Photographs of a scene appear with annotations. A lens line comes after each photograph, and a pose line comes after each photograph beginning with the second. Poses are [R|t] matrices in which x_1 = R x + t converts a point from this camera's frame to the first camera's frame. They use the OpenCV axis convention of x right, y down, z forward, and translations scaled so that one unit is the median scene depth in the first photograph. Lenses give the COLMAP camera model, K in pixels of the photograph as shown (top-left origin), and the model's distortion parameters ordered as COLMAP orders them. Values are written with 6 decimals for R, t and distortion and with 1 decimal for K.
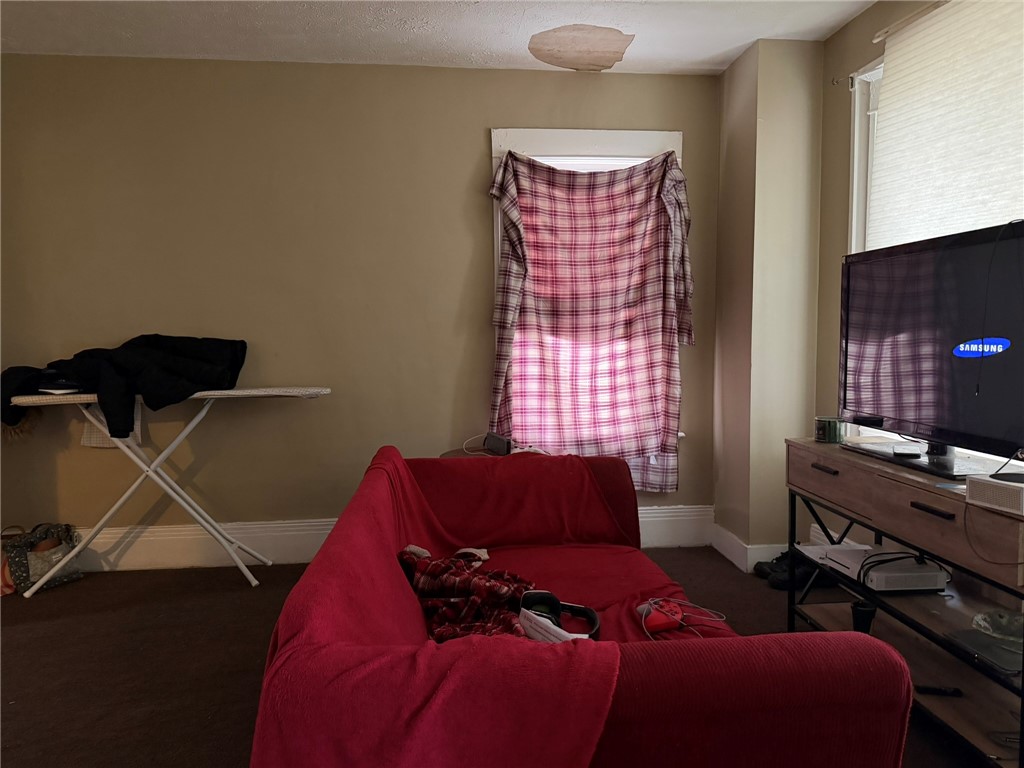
lens RADIAL K [[721.2, 0, 515.5], [0, 721.2, 383.0], [0, 0, 1]] dist [0.093715, -0.126566]
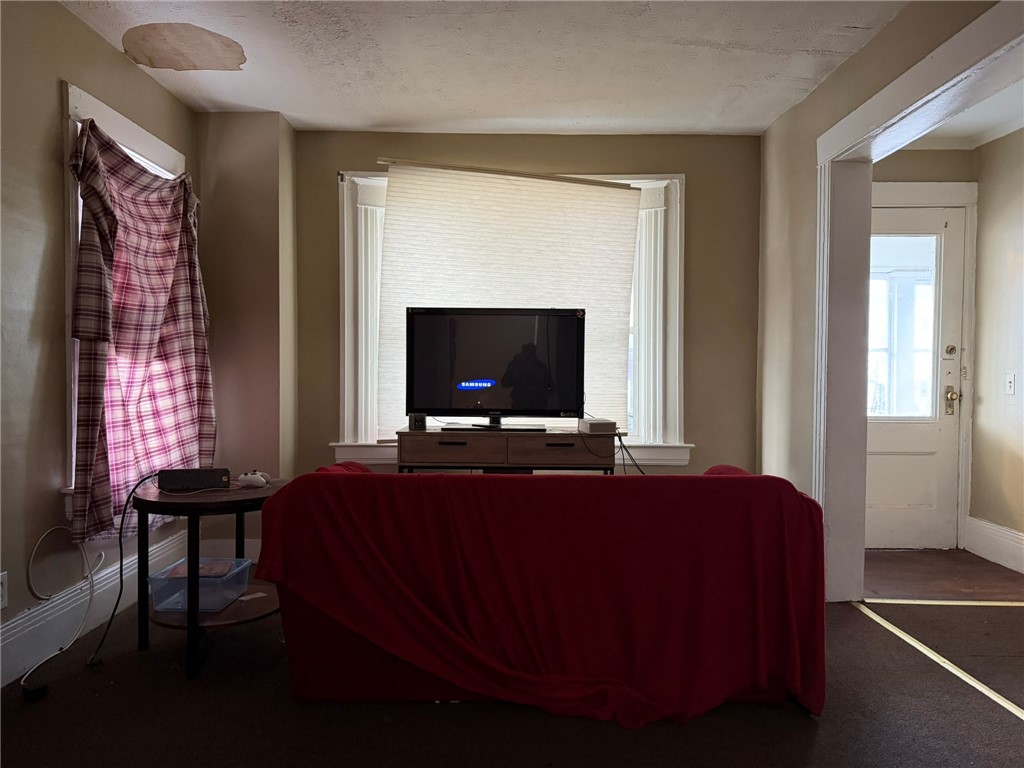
lens RADIAL K [[737.6, 0, 516.9], [0, 737.6, 379.4], [0, 0, 1]] dist [0.126882, -0.196967]
pose [[0.084680, -0.007611, 0.996379, -0.779204], [0.057651, 0.998333, 0.002726, -0.011442], [-0.994739, 0.057212, 0.084977, 0.480292]]
